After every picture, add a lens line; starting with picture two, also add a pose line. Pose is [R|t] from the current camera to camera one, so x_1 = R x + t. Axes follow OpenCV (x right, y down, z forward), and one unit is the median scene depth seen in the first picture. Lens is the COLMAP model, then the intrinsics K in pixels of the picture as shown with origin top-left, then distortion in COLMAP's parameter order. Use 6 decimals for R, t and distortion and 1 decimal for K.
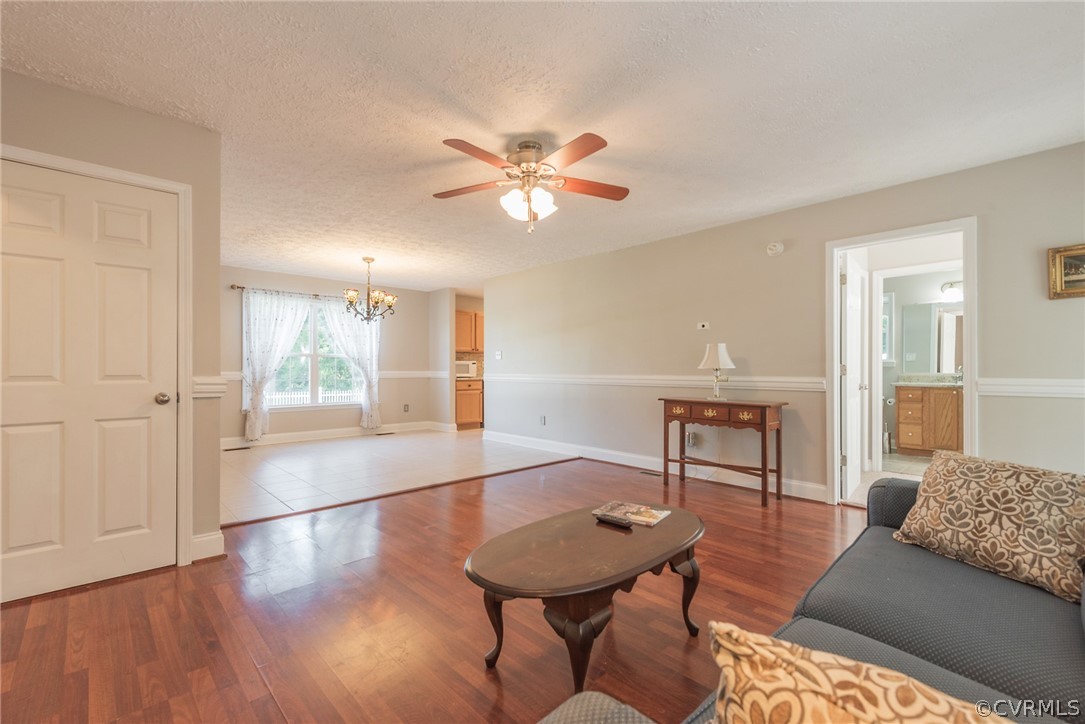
lens RADIAL K [[480.3, 0, 537.8], [0, 480.3, 368.5], [0, 0, 1]] dist [0.008745, -0.001912]
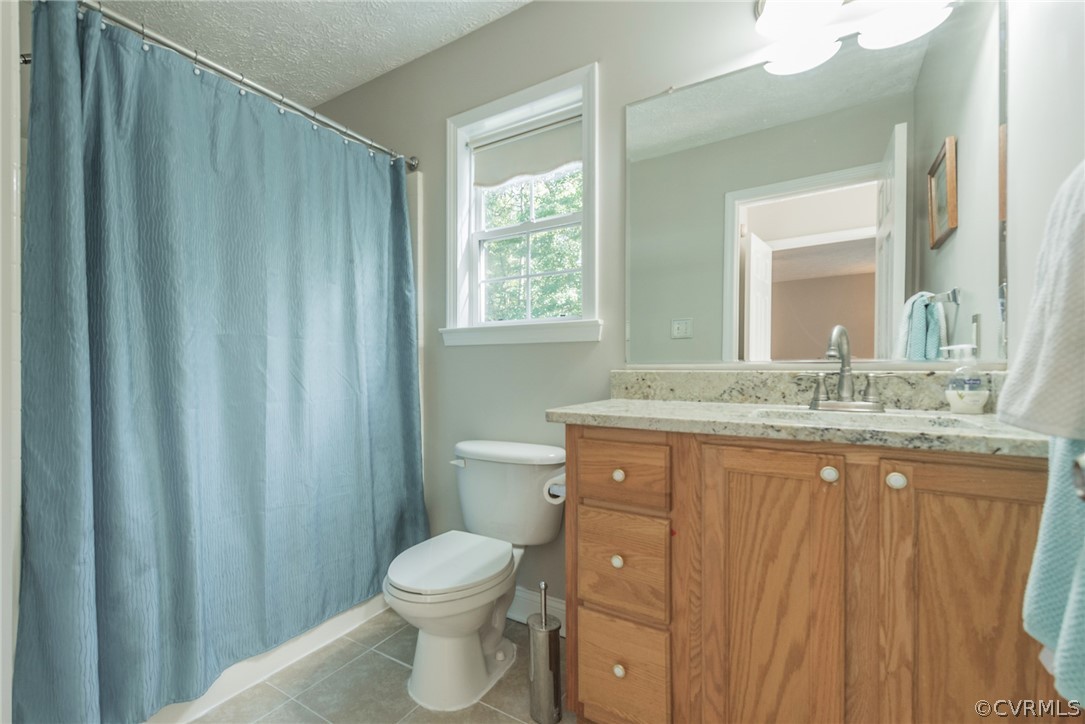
lens RADIAL K [[480.3, 0, 476.5], [0, 480.3, 369.7], [0, 0, 1]] dist [0.008745, -0.001912]
pose [[0.983399, -0.009771, 0.181195, 0.683064], [0.008294, 0.999926, 0.008908, 0.010636], [-0.181268, -0.007257, 0.983407, 0.821091]]
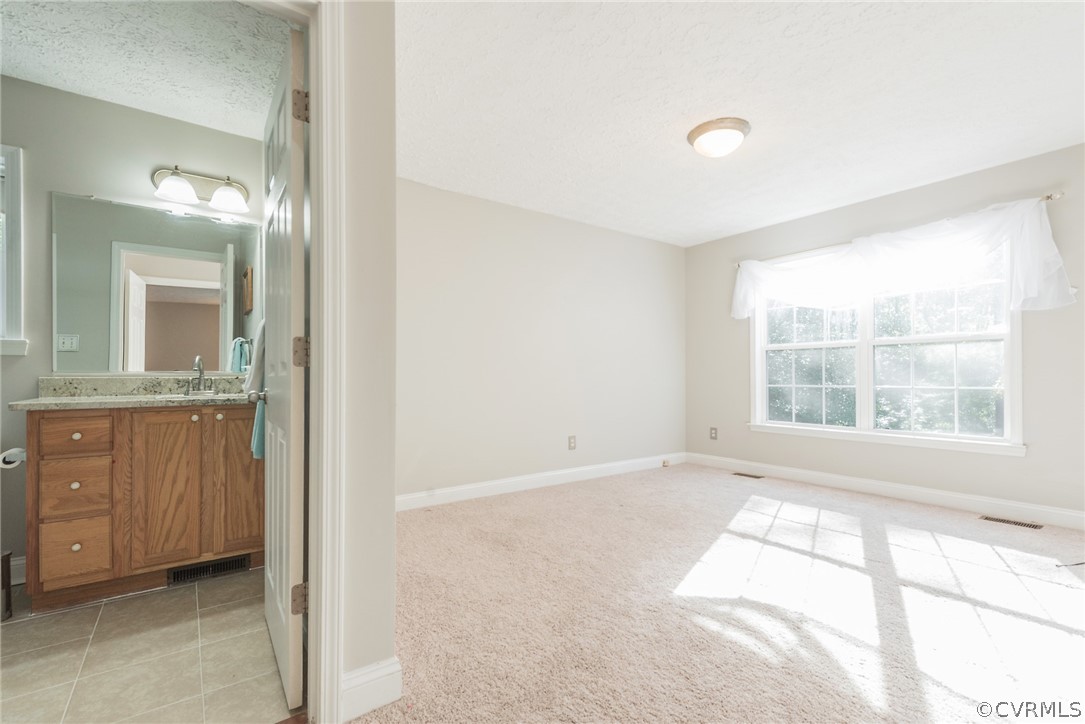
lens RADIAL K [[480.3, 0, 534.9], [0, 480.3, 373.0], [0, 0, 1]] dist [0.008745, -0.001912]
pose [[0.131633, -0.001252, 0.991298, 0.472901], [-0.000069, 0.999999, 0.001272, 0.010267], [-0.991298, -0.000236, 0.131633, 0.629951]]
